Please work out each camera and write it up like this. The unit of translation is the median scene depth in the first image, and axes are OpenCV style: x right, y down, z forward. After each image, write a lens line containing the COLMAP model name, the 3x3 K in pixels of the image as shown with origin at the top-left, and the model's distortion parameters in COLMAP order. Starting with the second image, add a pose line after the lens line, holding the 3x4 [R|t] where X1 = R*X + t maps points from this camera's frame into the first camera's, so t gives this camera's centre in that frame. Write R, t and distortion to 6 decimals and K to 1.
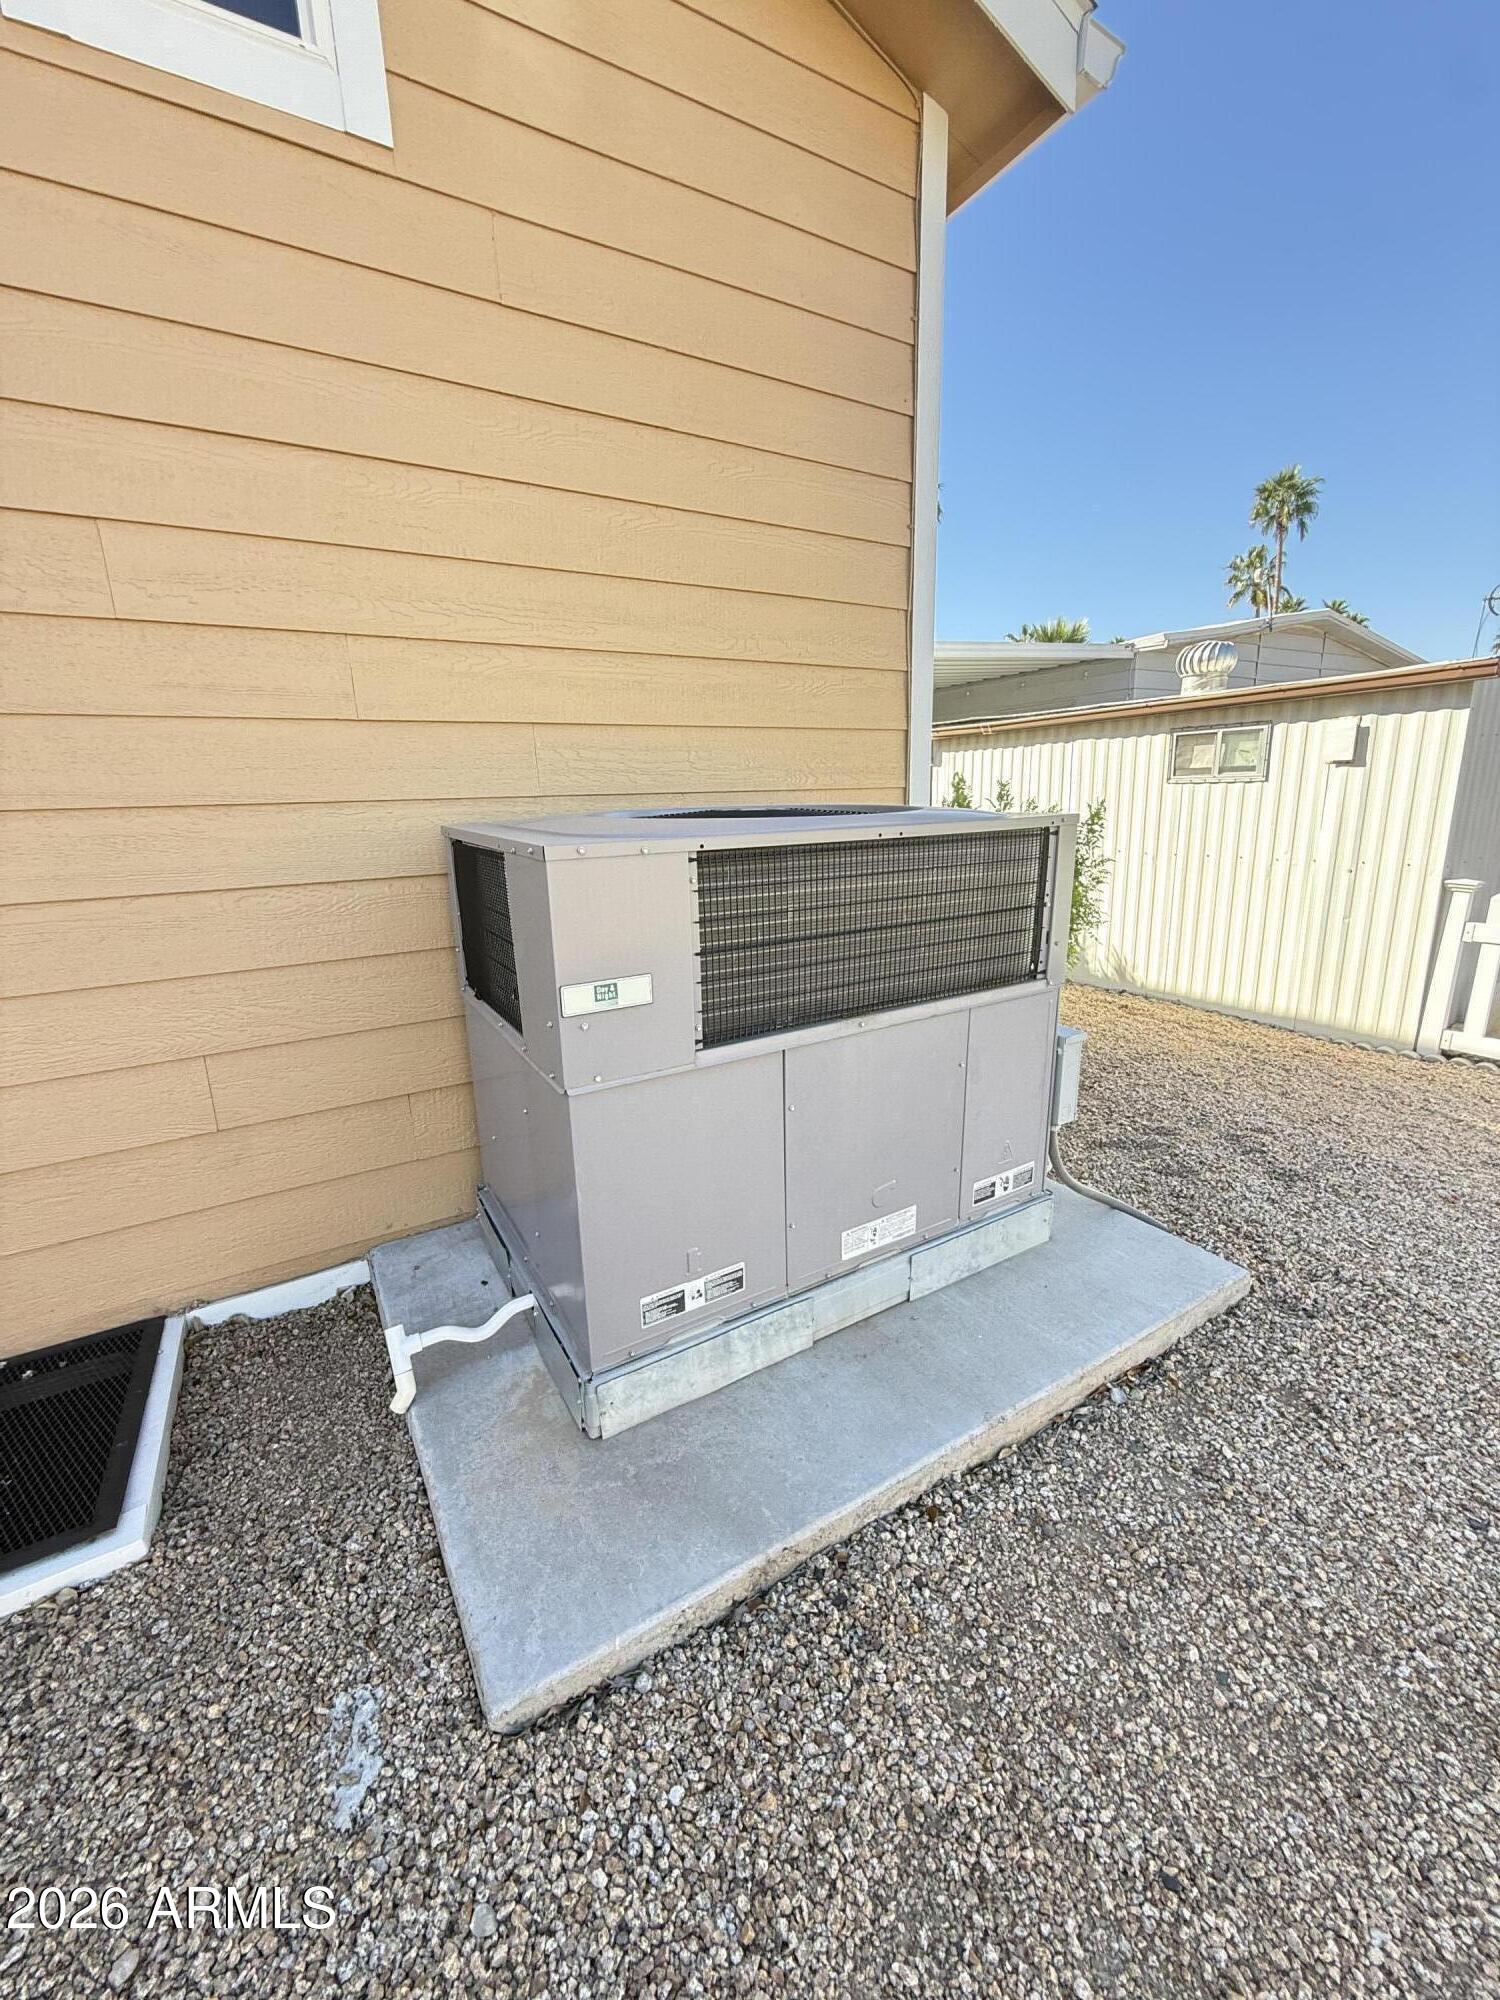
lens RADIAL K [[815.9, 0, 751.4], [0, 815.9, 997.9], [0, 0, 1]] dist [-0.002618, 0.000319]
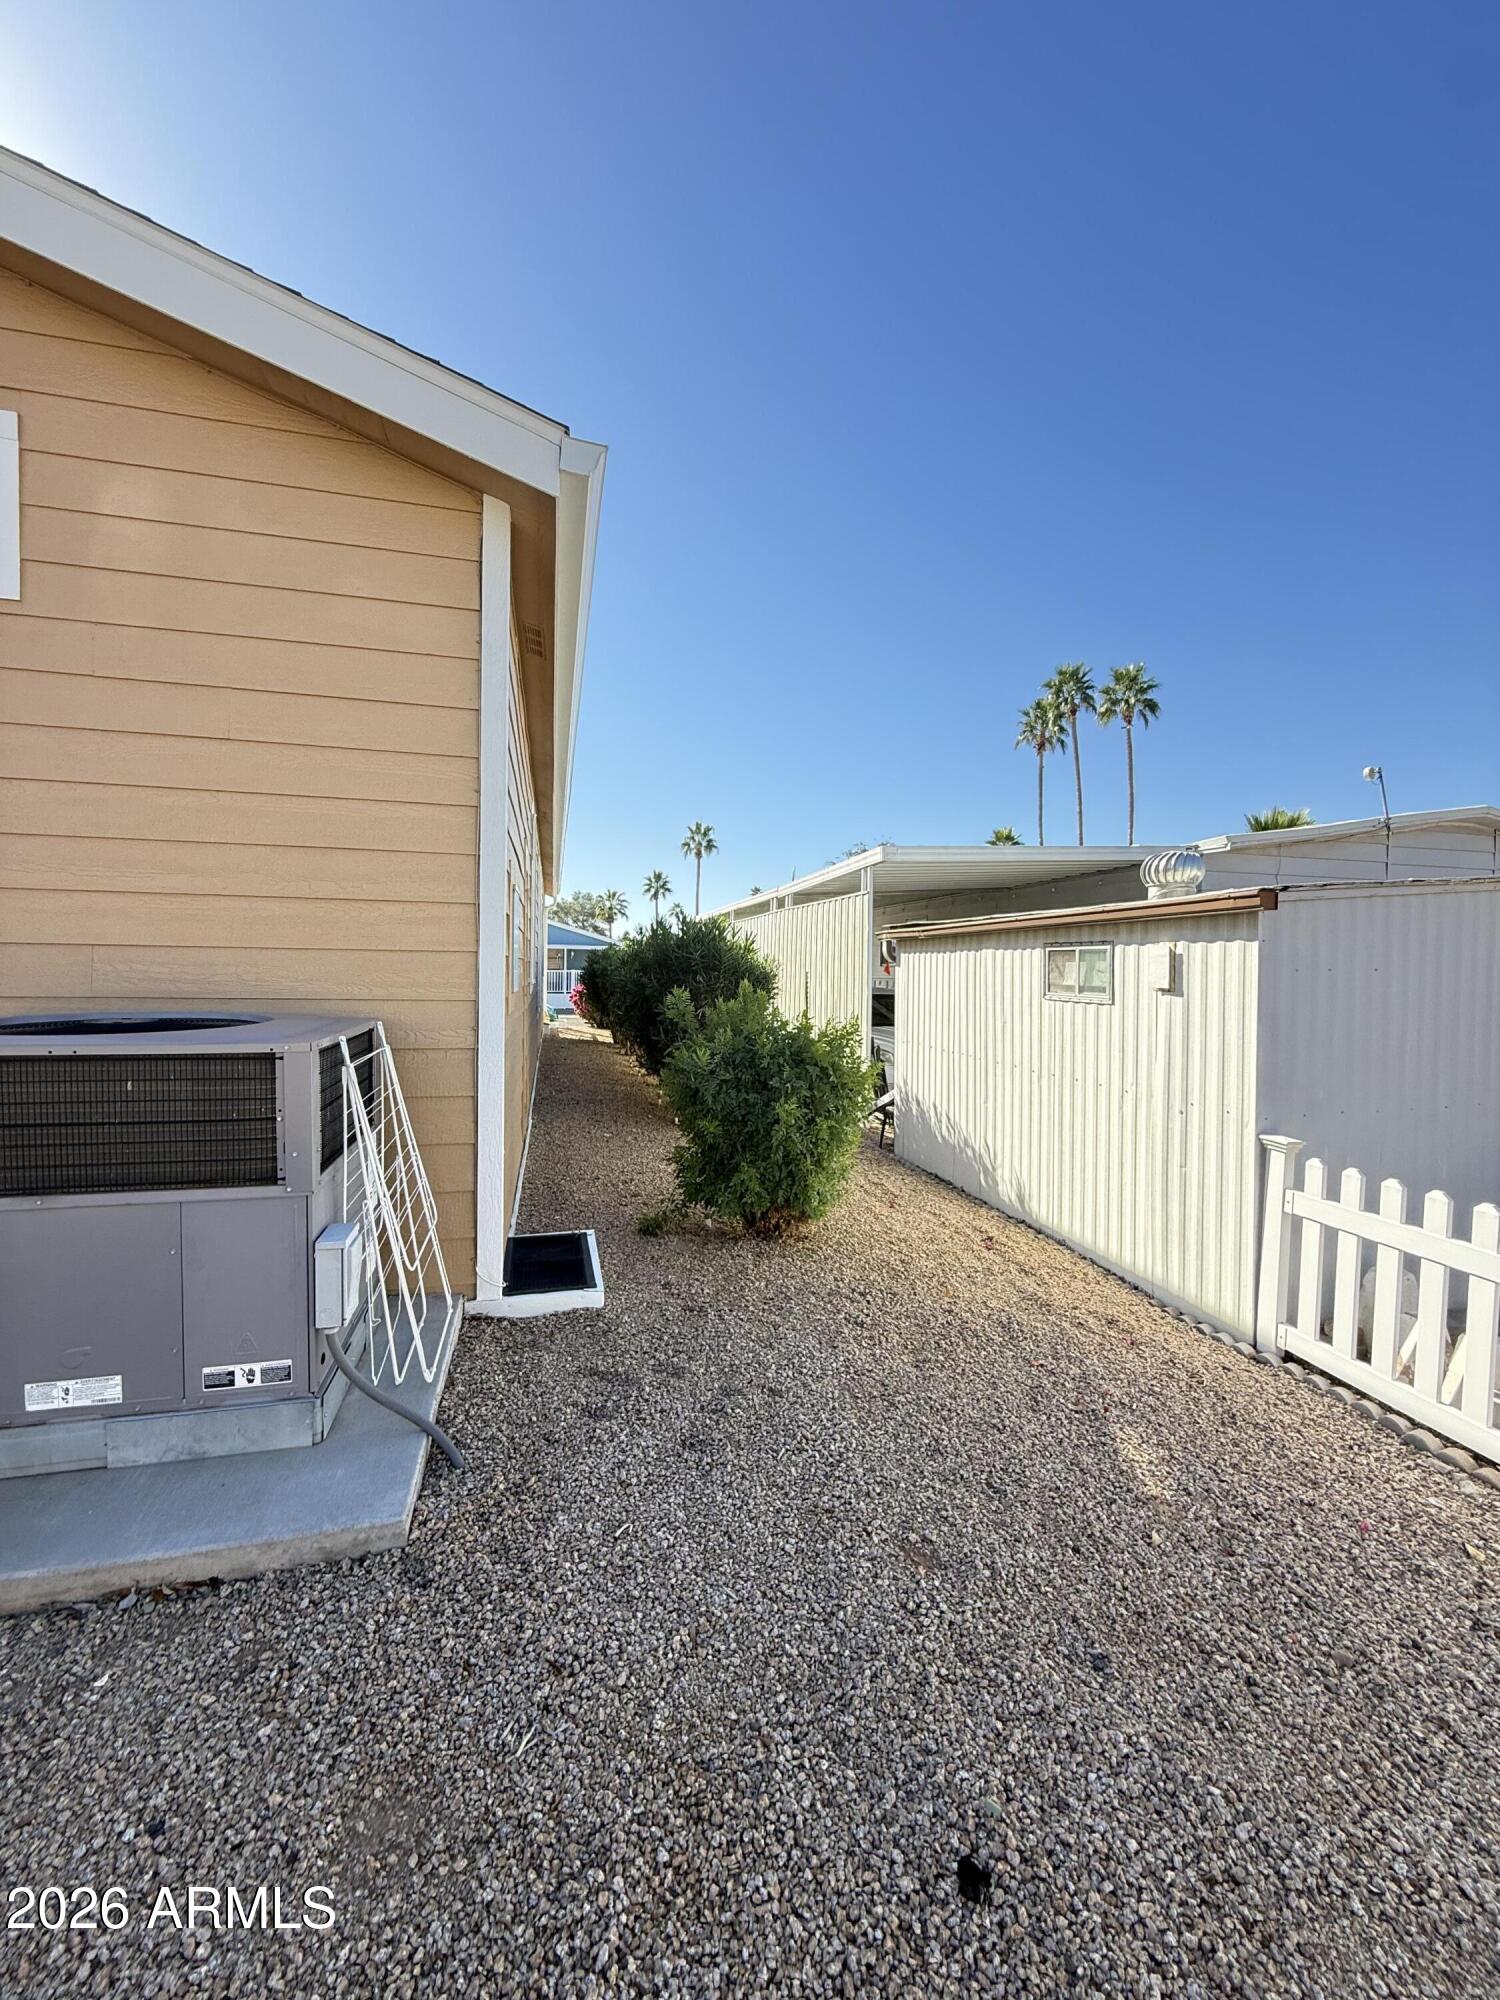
lens RADIAL K [[815.9, 0, 746.8], [0, 815.9, 987.4], [0, 0, 1]] dist [-0.002618, 0.000319]
pose [[0.953100, 0.053017, -0.297975, 0.591158], [-0.116085, 0.973275, -0.198140, -0.064200], [0.279507, 0.223438, 0.933783, 0.031806]]
